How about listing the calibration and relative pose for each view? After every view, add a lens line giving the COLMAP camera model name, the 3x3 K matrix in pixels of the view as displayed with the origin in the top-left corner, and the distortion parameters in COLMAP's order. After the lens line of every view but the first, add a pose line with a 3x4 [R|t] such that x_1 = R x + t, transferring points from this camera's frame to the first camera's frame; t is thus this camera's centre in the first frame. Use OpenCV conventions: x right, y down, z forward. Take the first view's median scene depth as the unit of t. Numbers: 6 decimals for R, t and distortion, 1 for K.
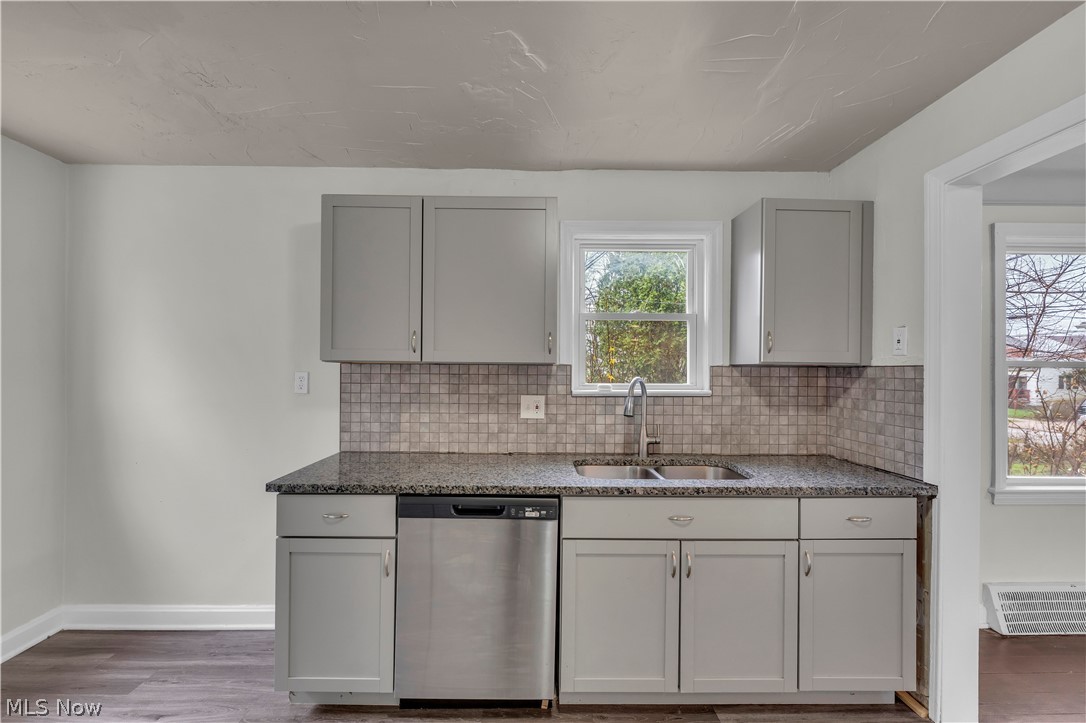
lens RADIAL K [[441.1, 0, 534.7], [0, 441.1, 363.8], [0, 0, 1]] dist [-0.005170, 0.000429]
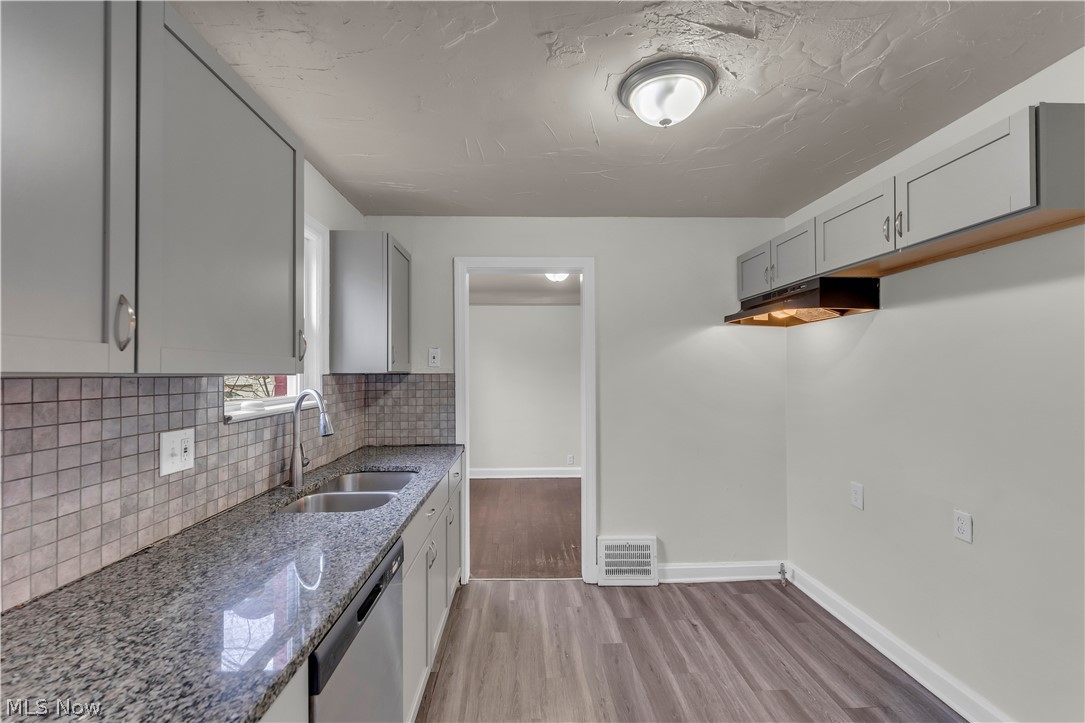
lens RADIAL K [[440.7, 0, 540.9], [0, 440.7, 366.1], [0, 0, 1]] dist [-0.005170, 0.000429]
pose [[-0.032194, 0.007428, 0.999454, -0.589384], [-0.008428, 0.999935, -0.007703, -0.010647], [-0.999446, -0.008671, -0.032129, 0.560838]]
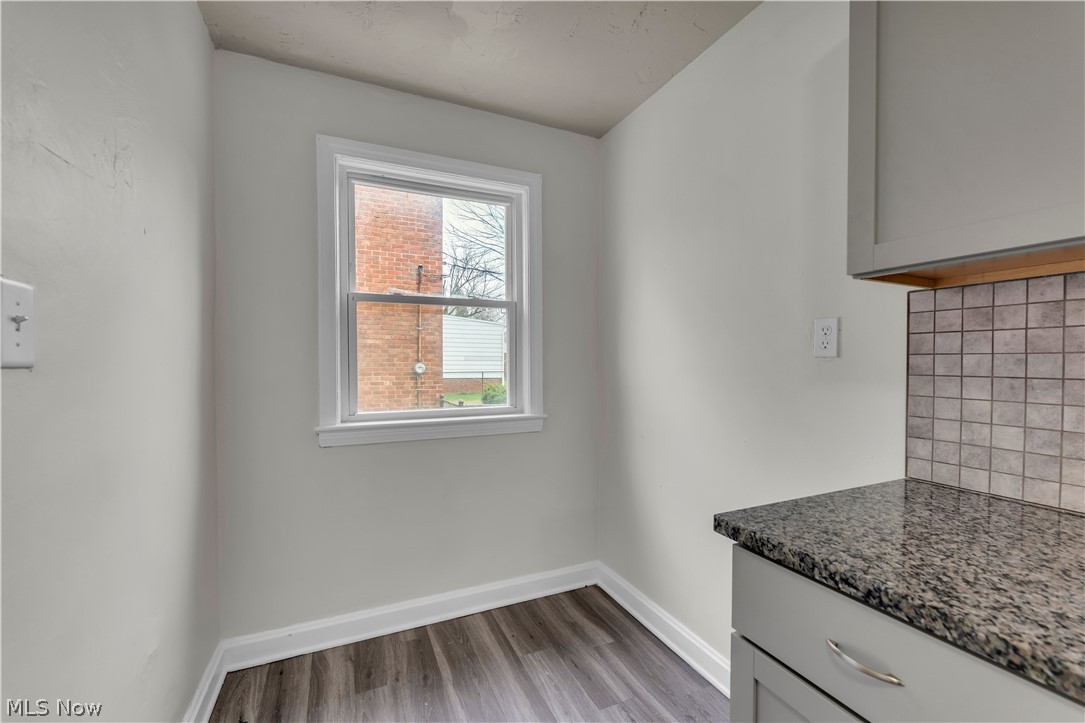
lens RADIAL K [[440.7, 0, 540.8], [0, 440.7, 369.0], [0, 0, 1]] dist [-0.005170, 0.000429]
pose [[0.402969, 0.011620, -0.915140, -0.167605], [0.011515, 0.999776, 0.017765, 0.068544], [0.915141, -0.017697, 0.402745, 0.449086]]
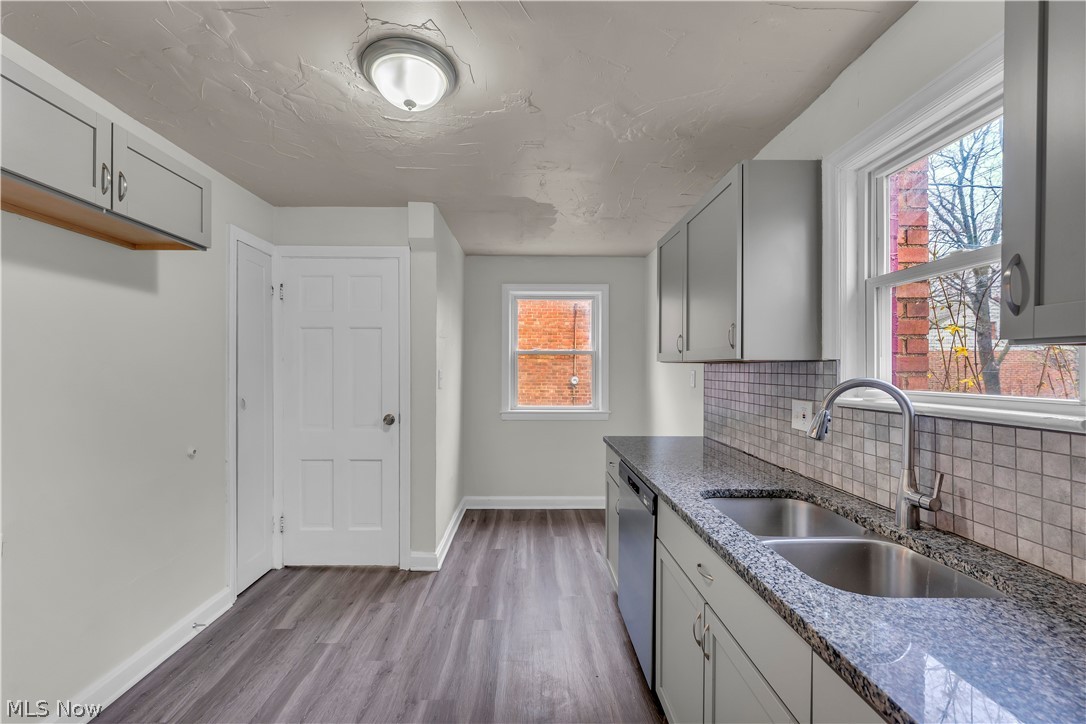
lens RADIAL K [[441.1, 0, 545.9], [0, 441.1, 366.7], [0, 0, 1]] dist [-0.005170, 0.000429]
pose [[0.026829, -0.009059, -0.999599, 0.766922], [0.009073, 0.999920, -0.008818, 0.014945], [0.999599, -0.008833, 0.026909, 0.536414]]
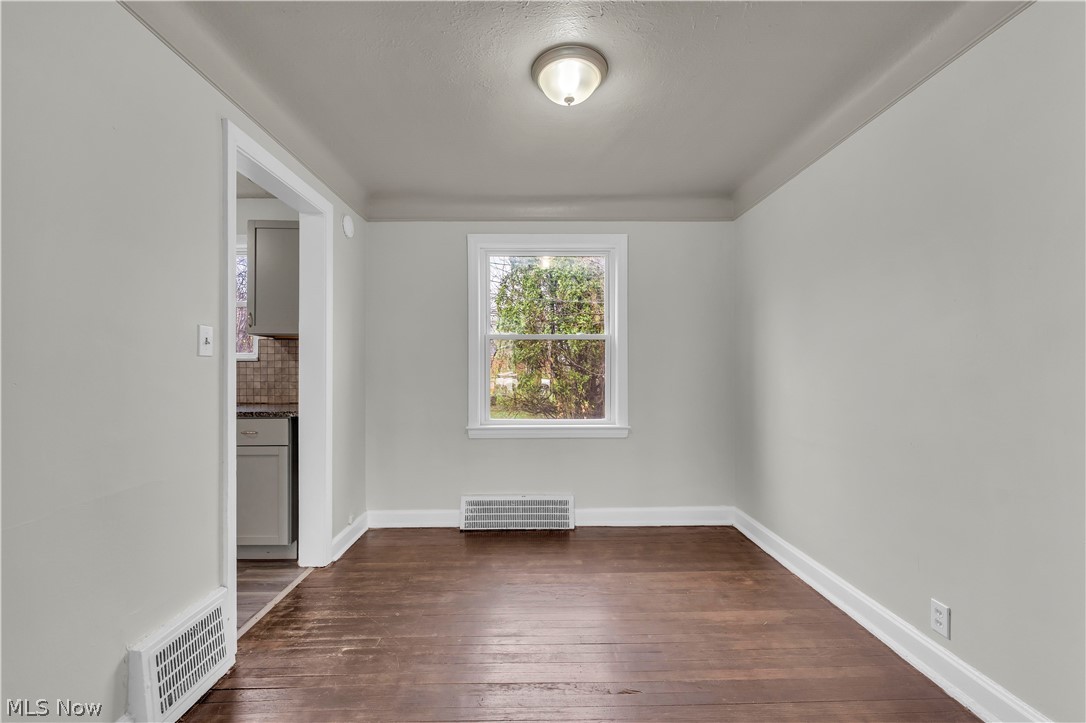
lens RADIAL K [[441.1, 0, 540.0], [0, 441.1, 369.0], [0, 0, 1]] dist [-0.005170, 0.000429]
pose [[0.999938, -0.008526, 0.007161, 1.289004], [0.008466, 0.999930, 0.008297, 0.095779], [-0.007231, -0.008236, 0.999940, -0.393985]]
